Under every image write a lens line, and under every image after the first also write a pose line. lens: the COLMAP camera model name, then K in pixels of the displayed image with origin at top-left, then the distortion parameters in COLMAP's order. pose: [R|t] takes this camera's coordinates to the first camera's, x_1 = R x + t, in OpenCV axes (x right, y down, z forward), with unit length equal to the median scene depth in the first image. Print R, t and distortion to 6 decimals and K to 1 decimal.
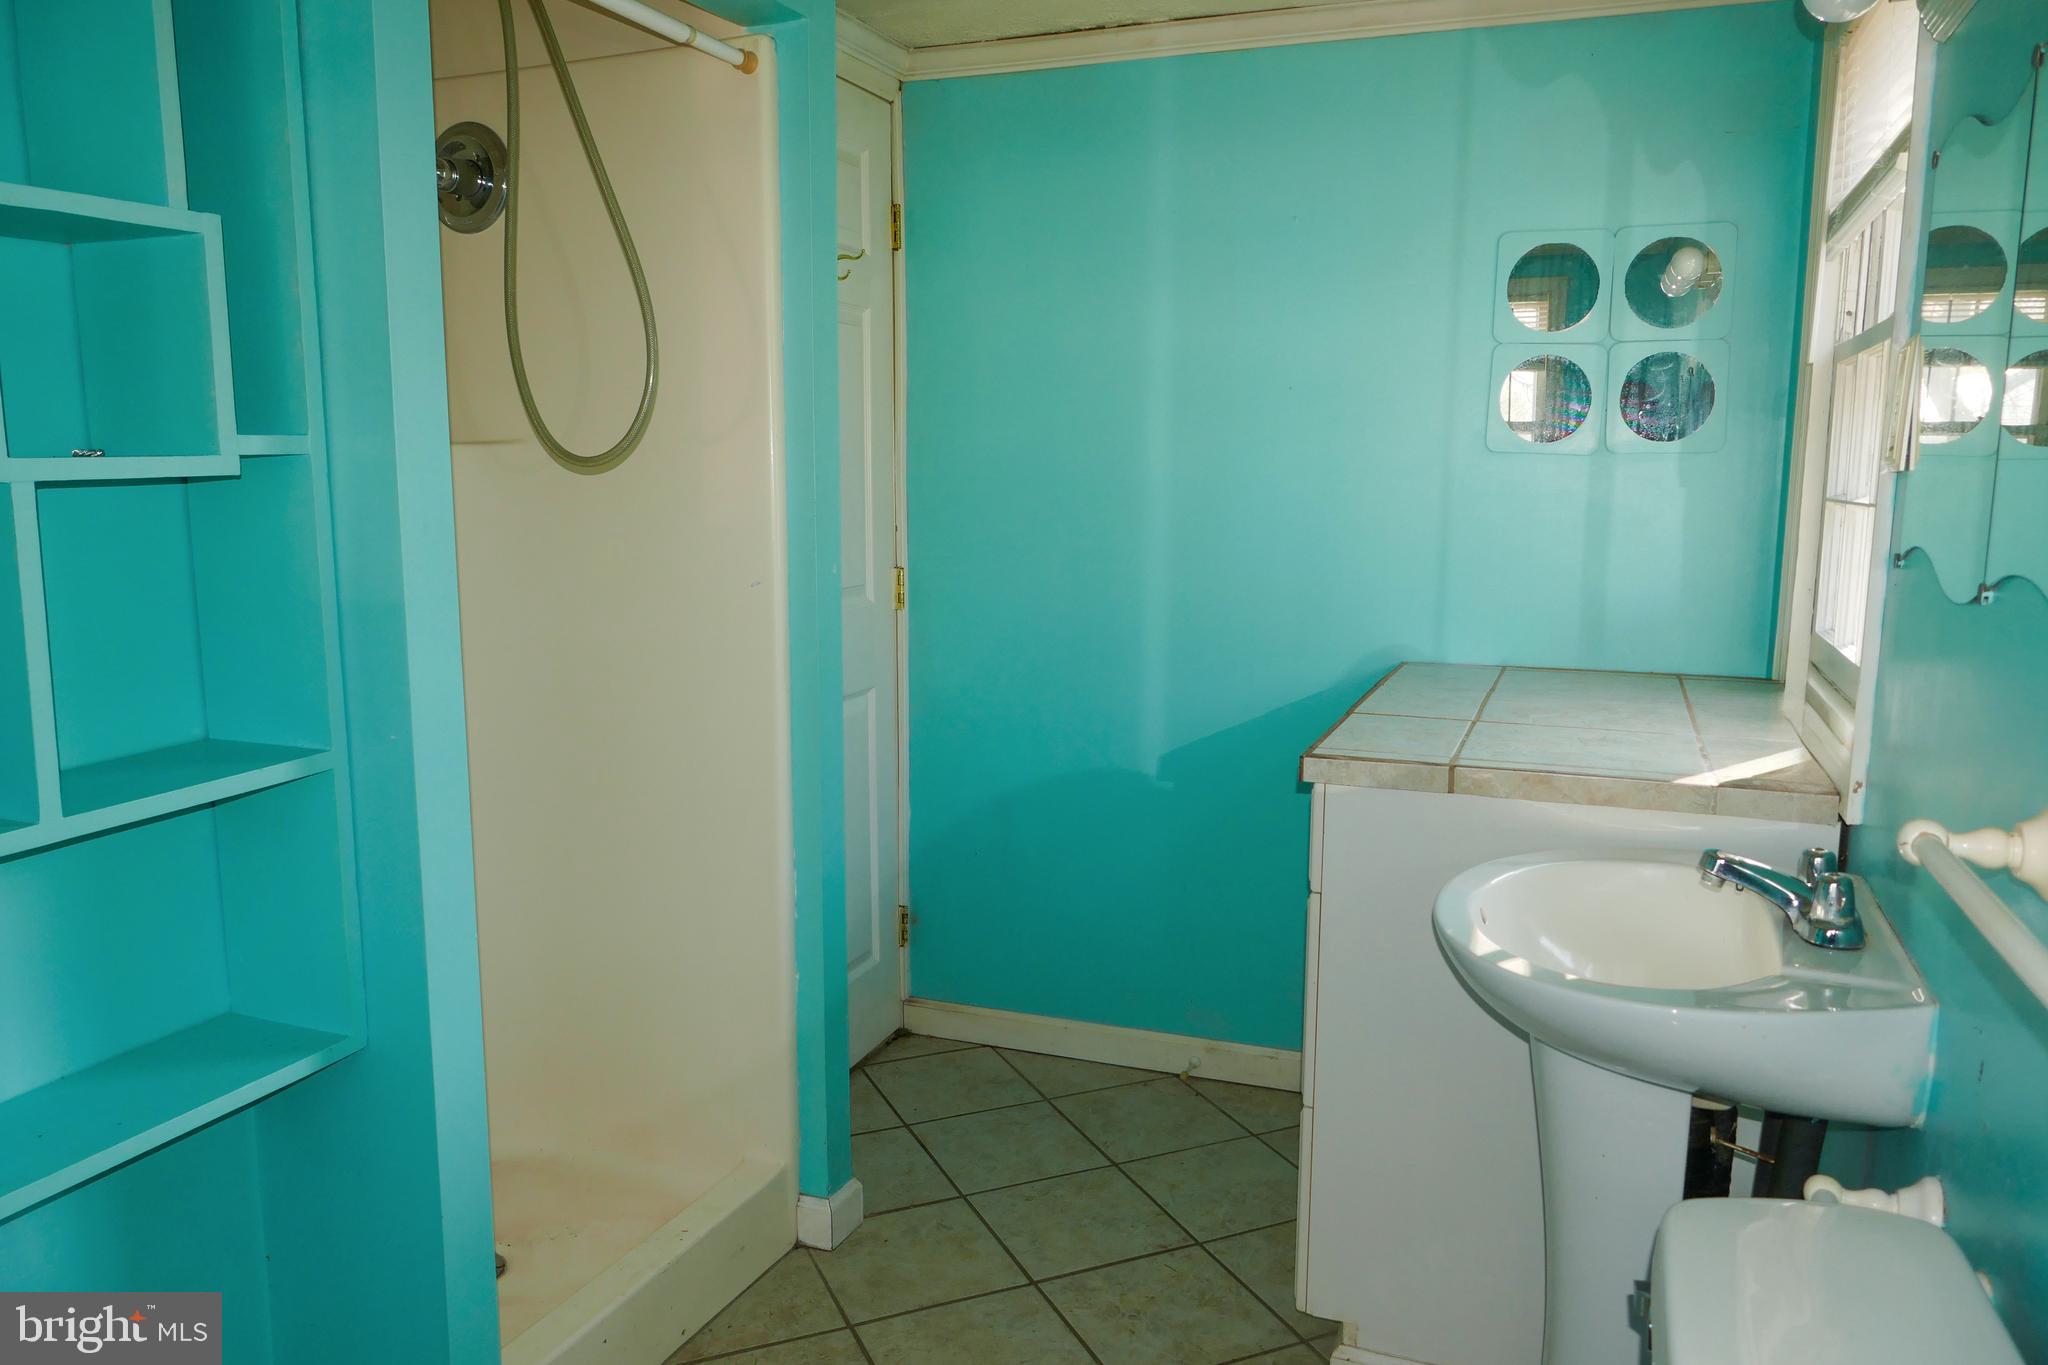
lens RADIAL K [[1480.0, 0, 1017.8], [0, 1480.0, 684.7], [0, 0, 1]] dist [-0.019789, 0.002381]
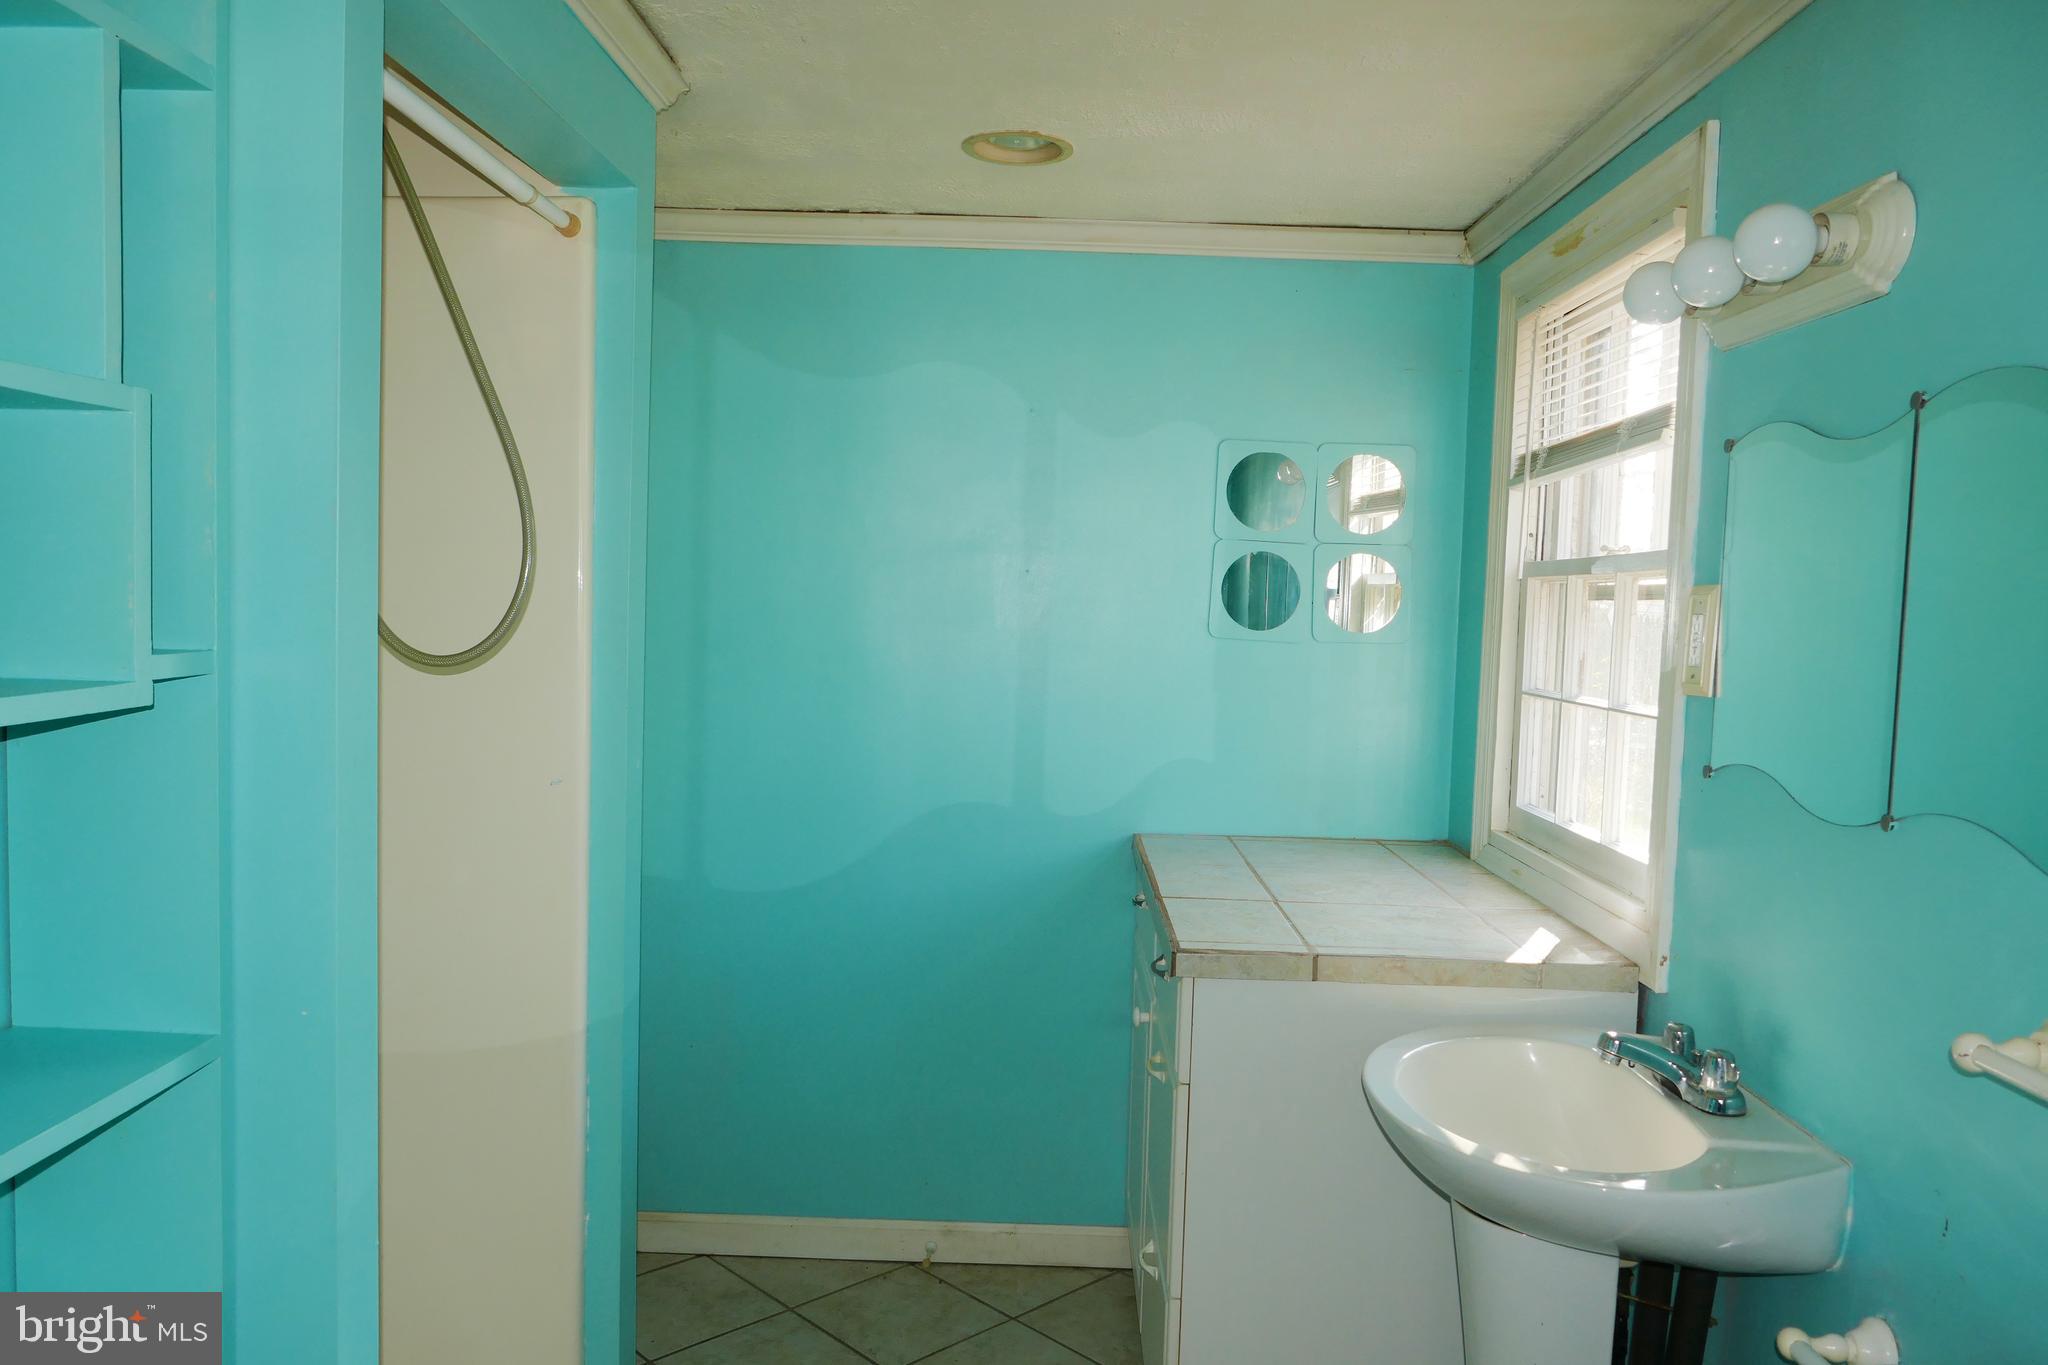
lens RADIAL K [[1477.7, 0, 1024.0], [0, 1477.7, 682.5], [0, 0, 1]] dist [-0.019249, 0.007977]
pose [[0.935510, 0.005539, 0.353256, -0.257408], [0.024508, 0.996451, -0.080528, -0.055737], [-0.352448, 0.083992, 0.932055, 0.058771]]
